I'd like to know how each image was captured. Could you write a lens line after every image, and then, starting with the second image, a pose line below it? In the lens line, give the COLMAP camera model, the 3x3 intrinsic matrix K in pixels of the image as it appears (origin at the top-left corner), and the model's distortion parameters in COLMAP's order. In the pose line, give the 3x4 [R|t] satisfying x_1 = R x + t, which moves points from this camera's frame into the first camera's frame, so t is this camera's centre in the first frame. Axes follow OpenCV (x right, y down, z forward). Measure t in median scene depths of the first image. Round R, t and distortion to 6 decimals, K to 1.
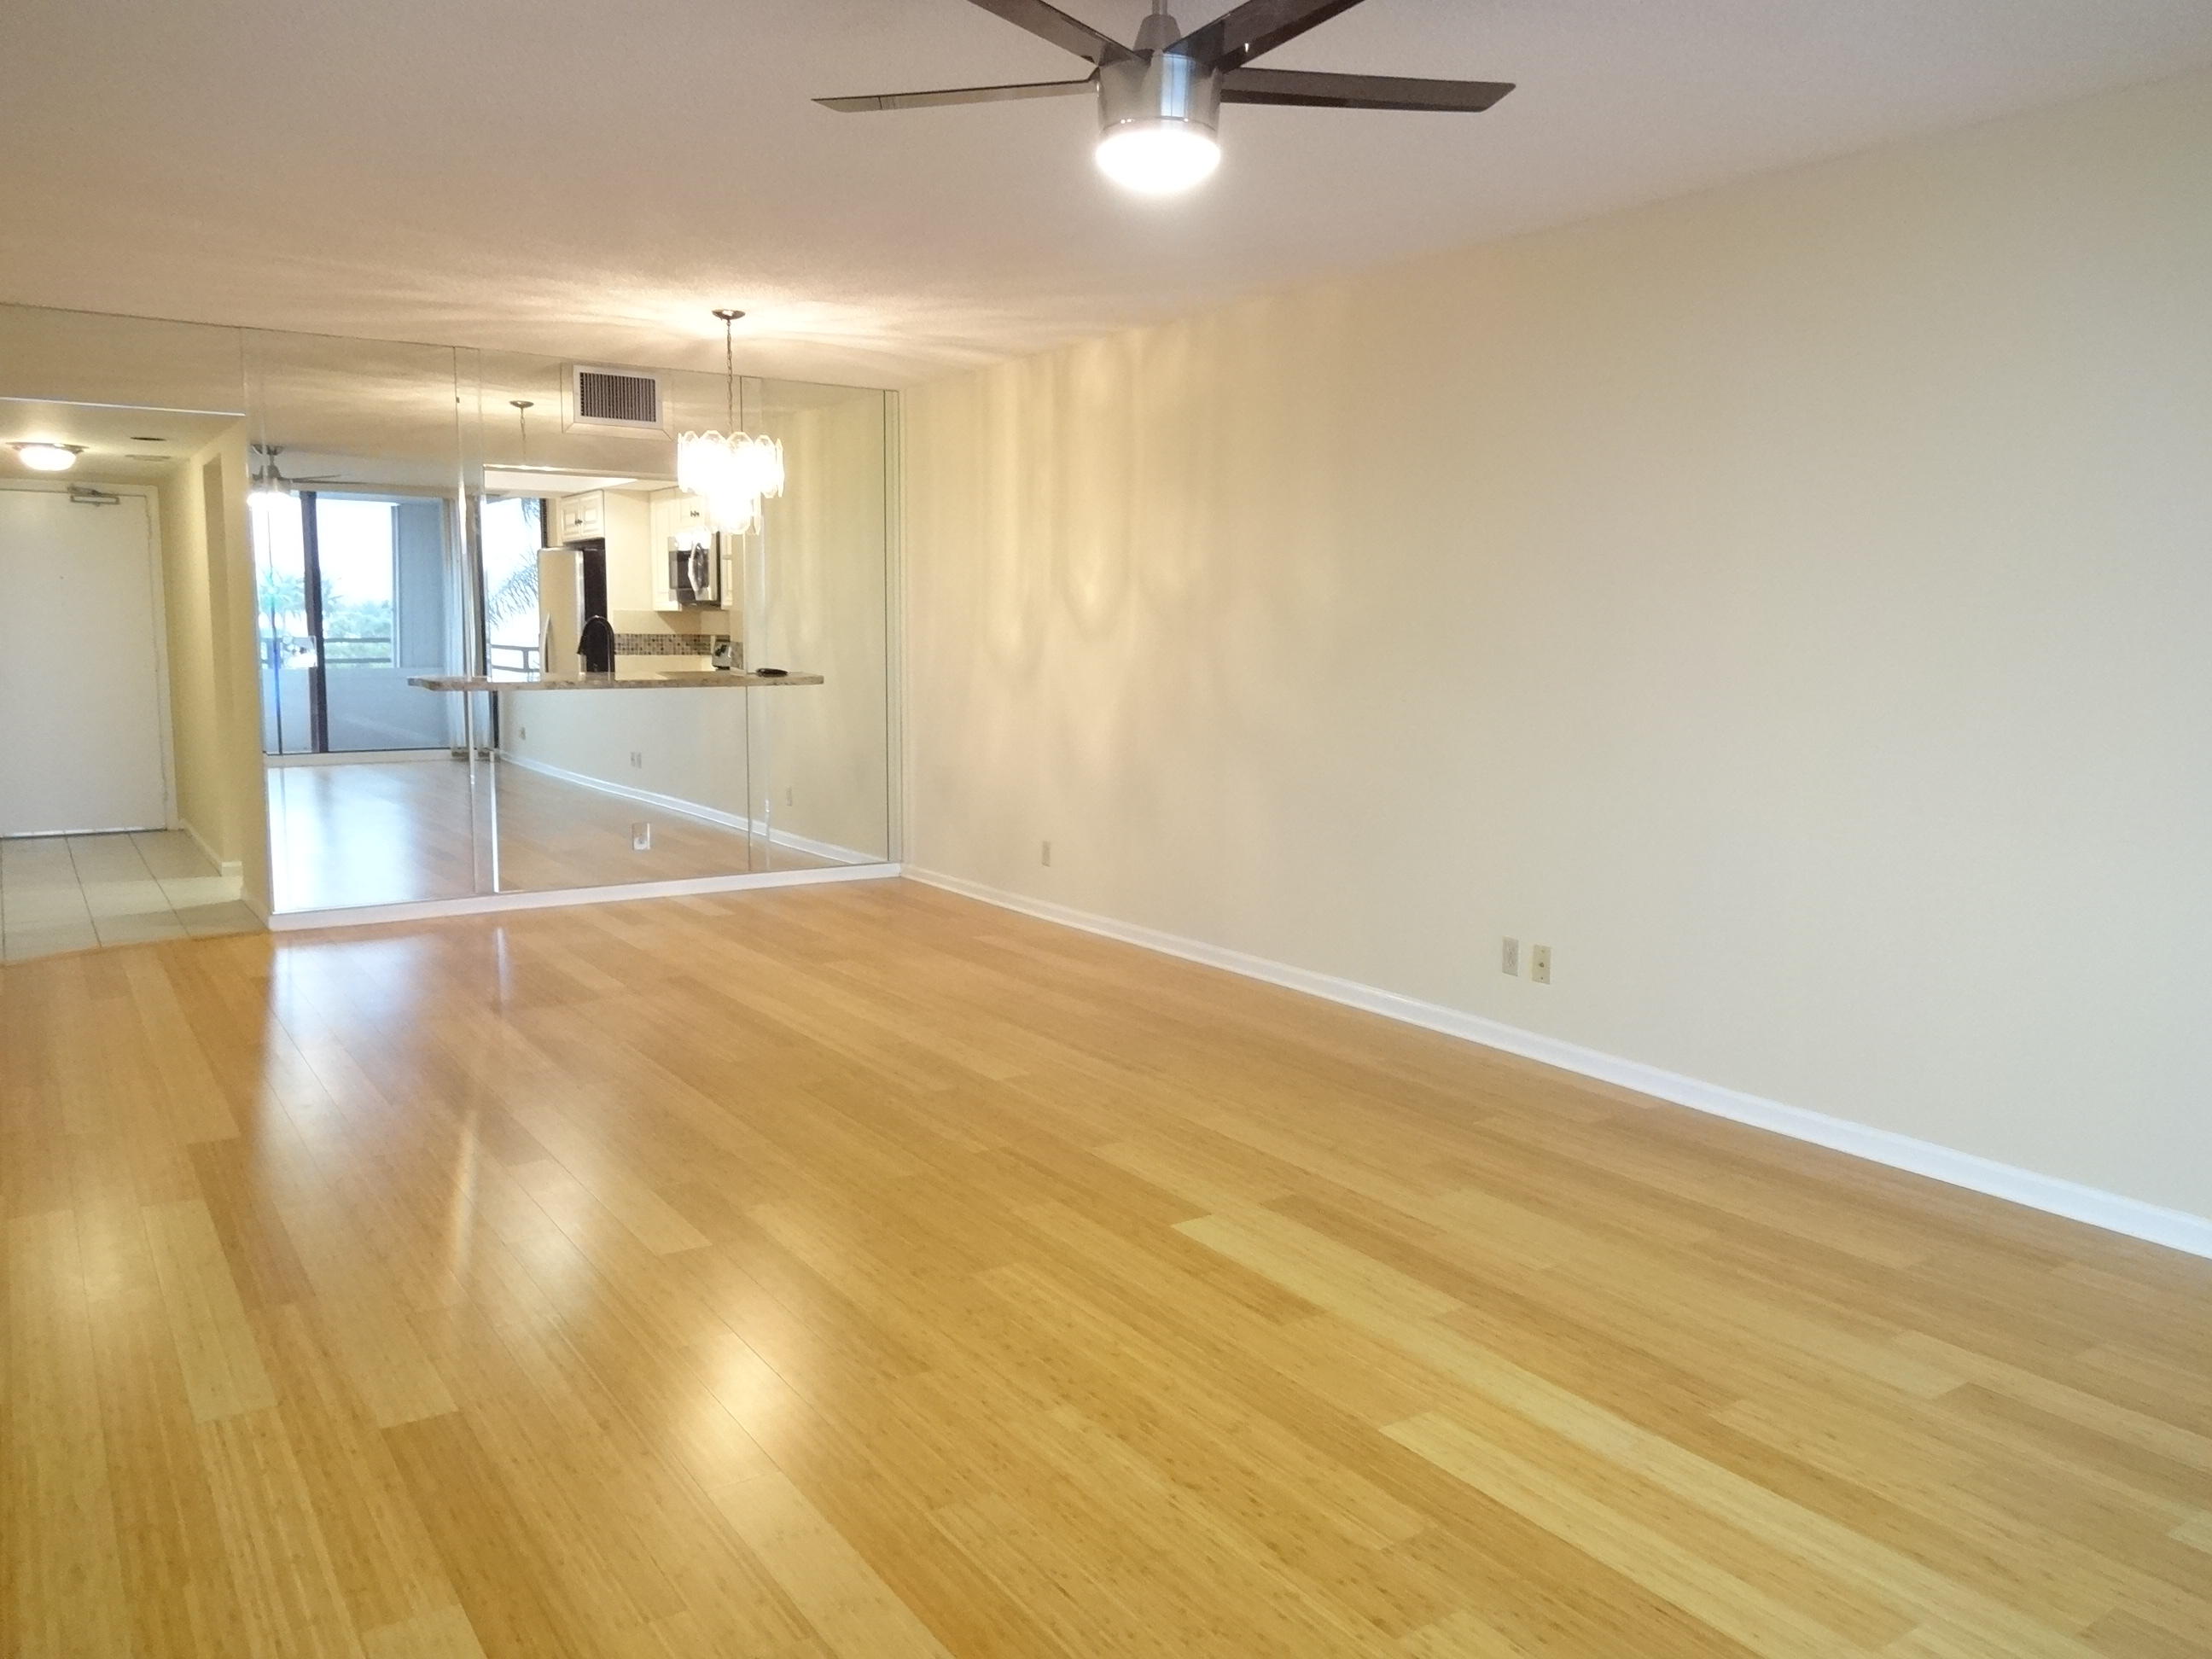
lens RADIAL K [[1621.7, 0, 1106.0], [0, 1621.7, 829.5], [0, 0, 1]] dist [0.003982, 0.001713]
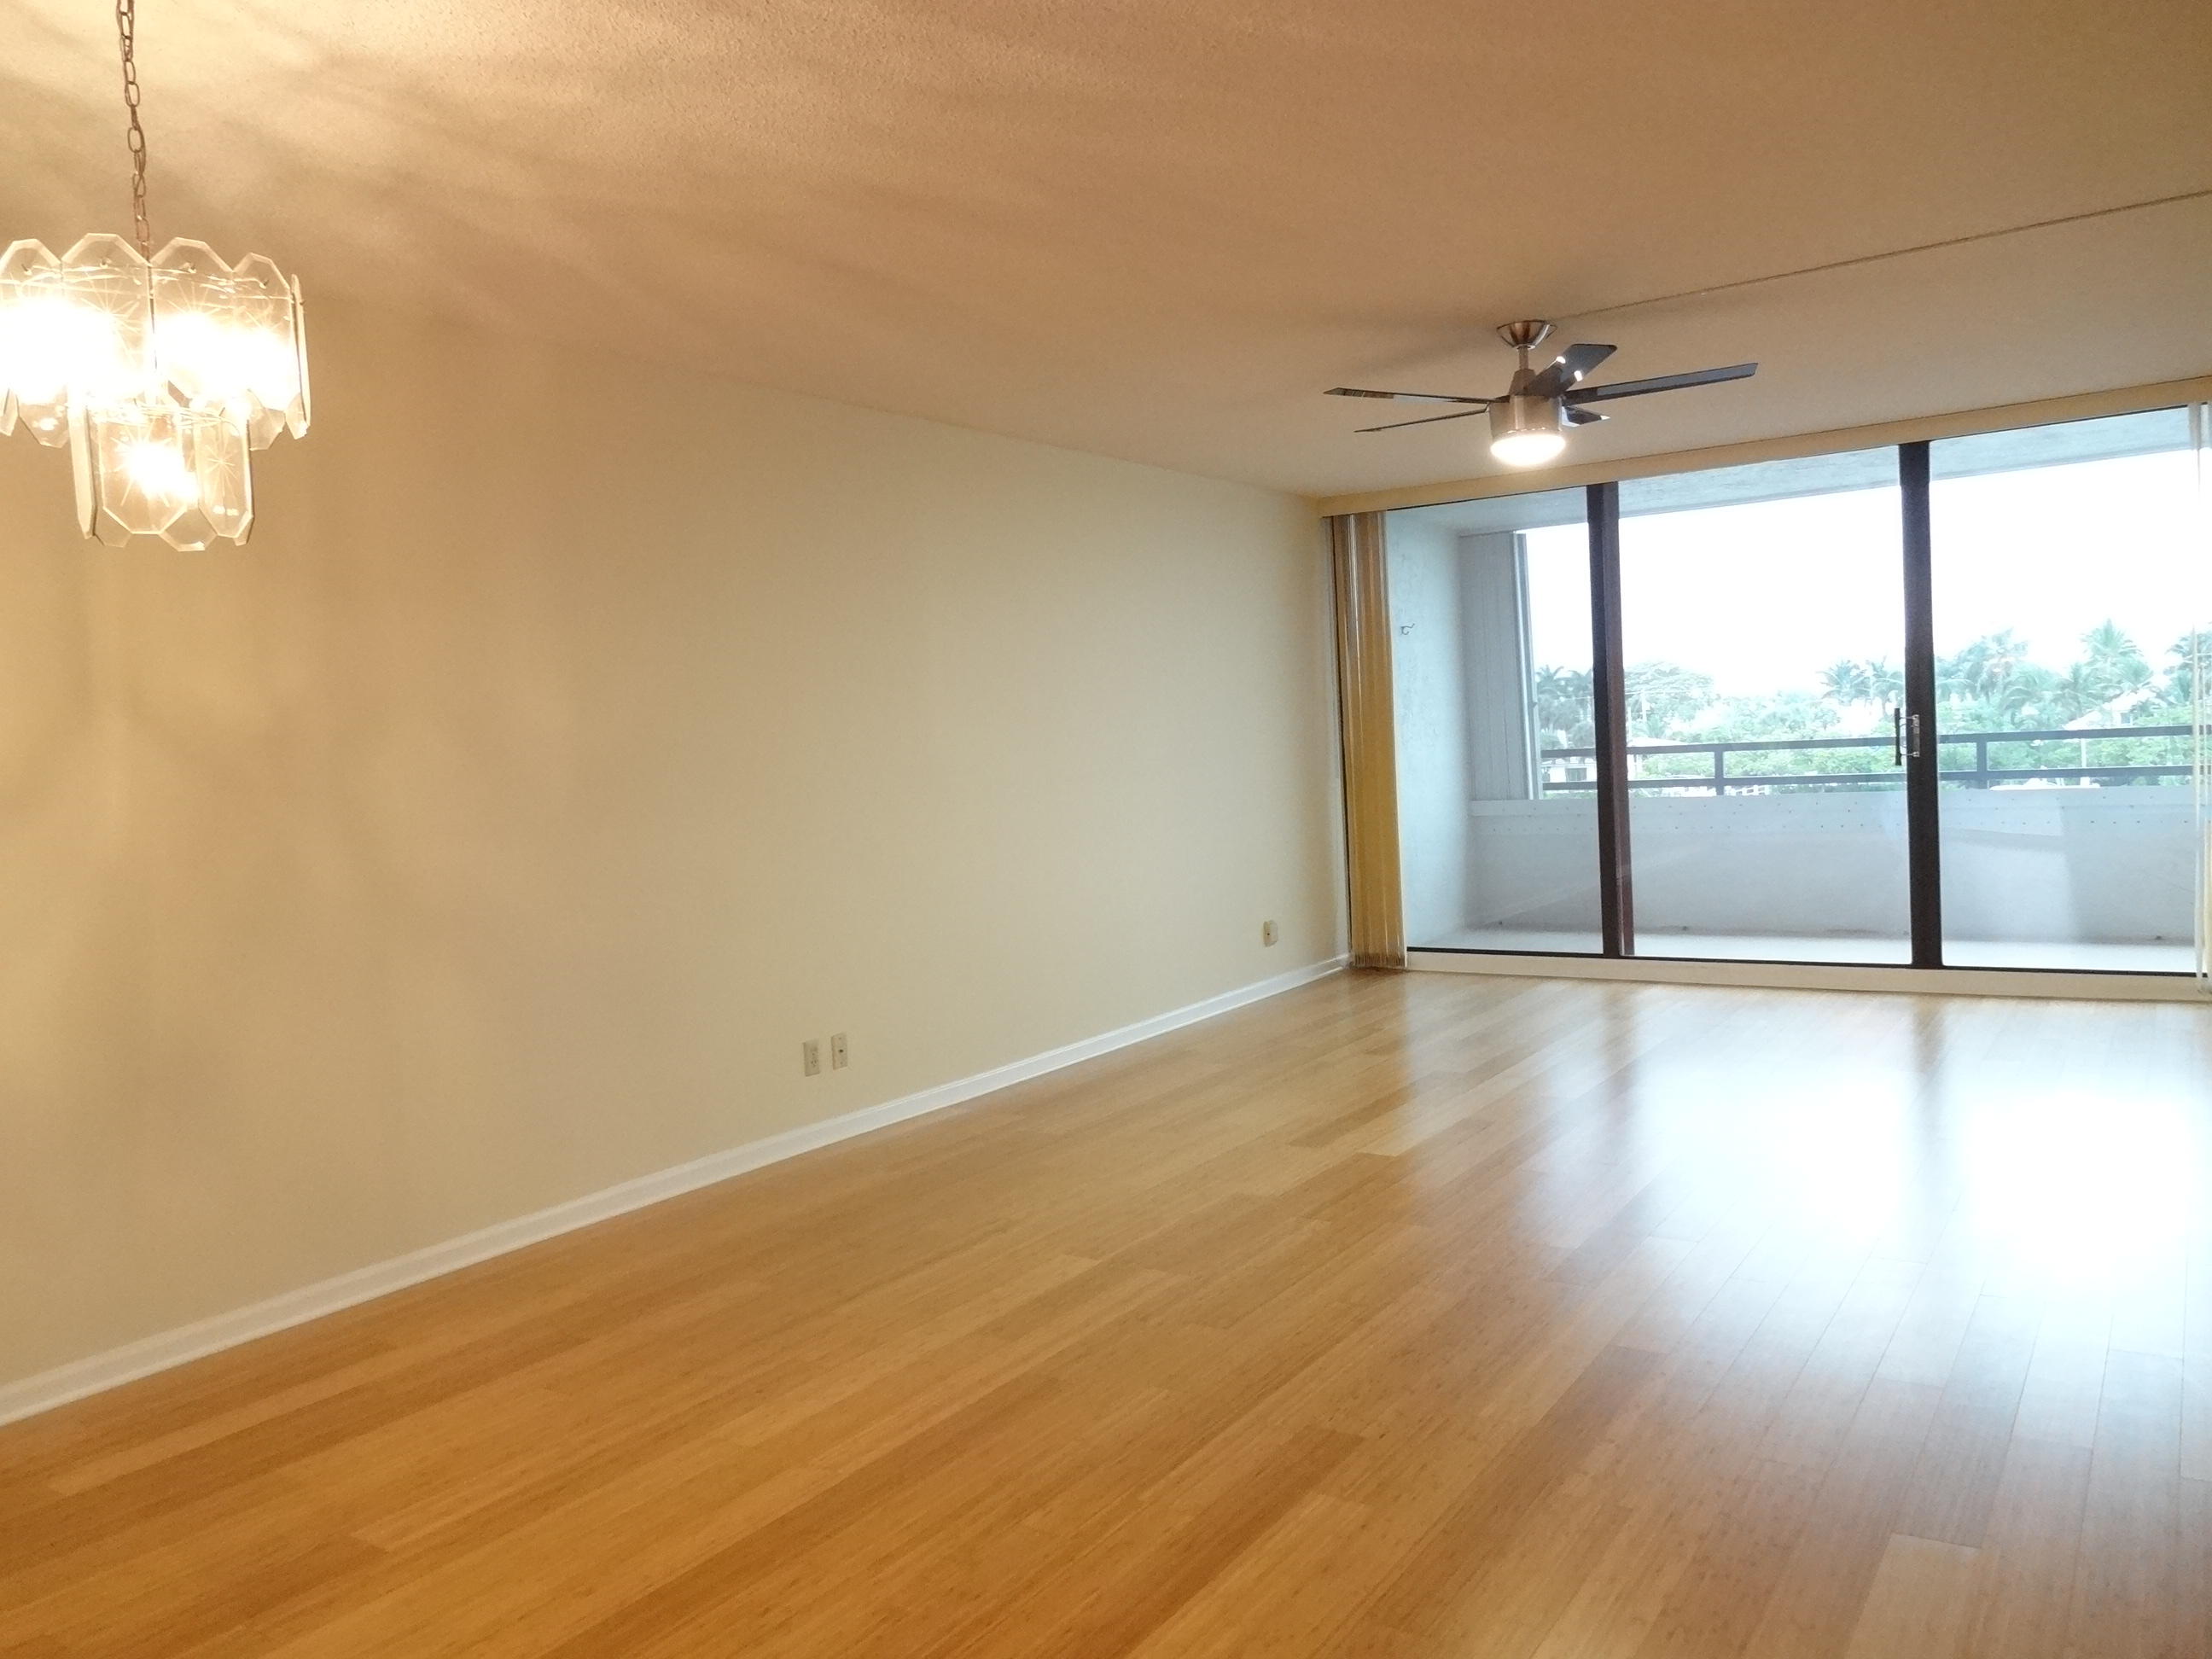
lens RADIAL K [[1621.7, 0, 1106.0], [0, 1621.7, 829.5], [0, 0, 1]] dist [0.003982, 0.001713]
pose [[-0.374774, -0.039995, 0.926253, -0.817420], [0.164233, 0.980405, 0.108784, -0.155318], [-0.912454, 0.192891, -0.360862, 1.211161]]
